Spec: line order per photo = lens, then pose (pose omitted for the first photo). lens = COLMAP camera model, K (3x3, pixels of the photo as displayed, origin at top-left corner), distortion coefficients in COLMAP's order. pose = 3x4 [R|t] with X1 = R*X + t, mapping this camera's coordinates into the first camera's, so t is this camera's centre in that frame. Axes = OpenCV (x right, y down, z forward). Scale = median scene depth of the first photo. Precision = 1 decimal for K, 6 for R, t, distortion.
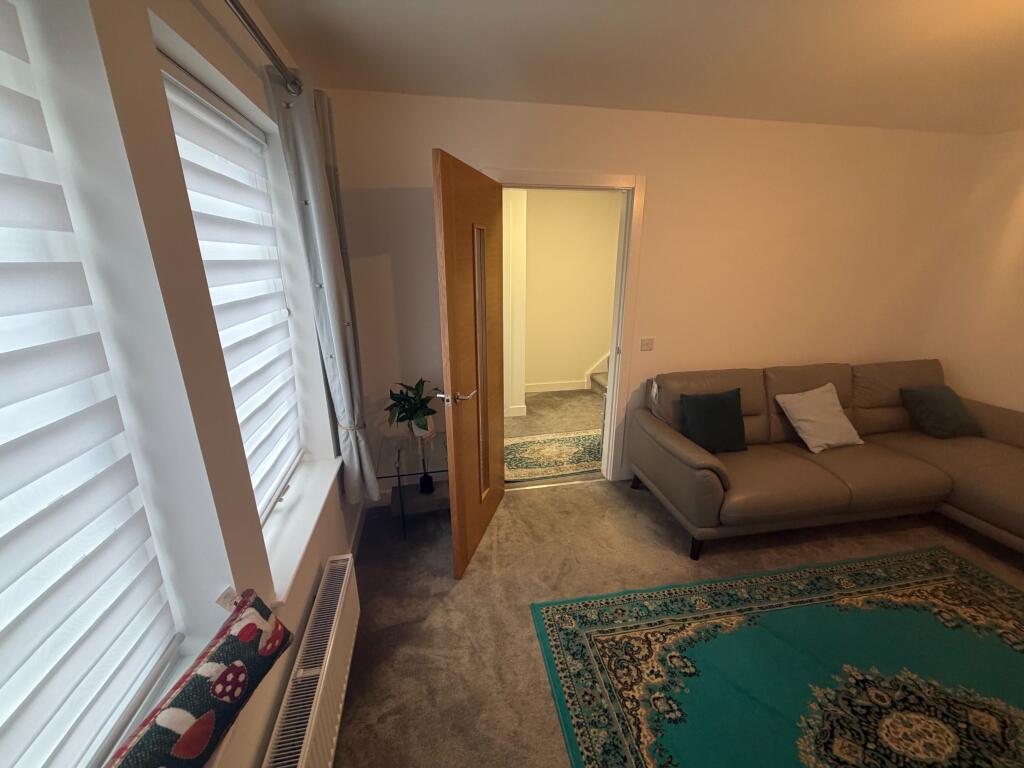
lens RADIAL K [[406.9, 0, 508.9], [0, 406.9, 385.8], [0, 0, 1]] dist [0.000280, -0.000038]
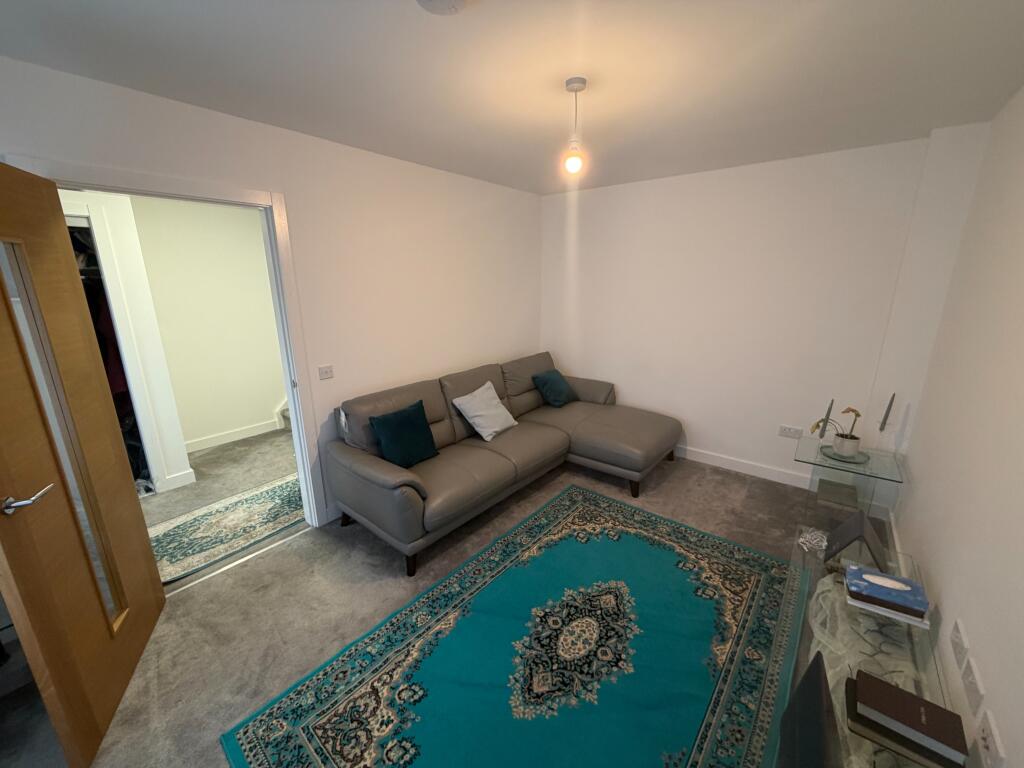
lens RADIAL K [[406.9, 0, 508.0], [0, 406.9, 385.5], [0, 0, 1]] dist [0.000280, -0.000038]
pose [[0.766326, -0.168657, 0.619919, 0.088855], [0.197526, 0.980040, 0.022456, -0.012695], [-0.611333, 0.105242, 0.784344, 0.008899]]
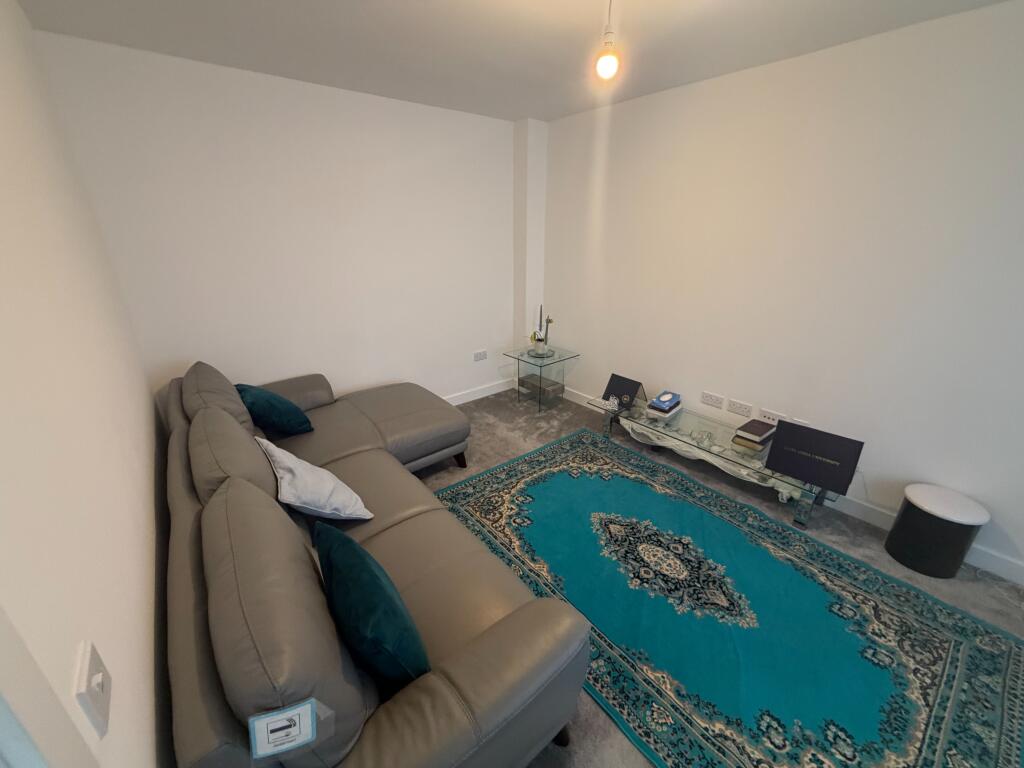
lens RADIAL K [[406.9, 0, 508.5], [0, 406.9, 388.0], [0, 0, 1]] dist [0.000280, -0.000038]
pose [[-0.475462, -0.324239, 0.817805, 0.167542], [0.265906, 0.833155, 0.484919, -0.311466], [-0.838588, 0.448020, -0.309916, 1.000701]]
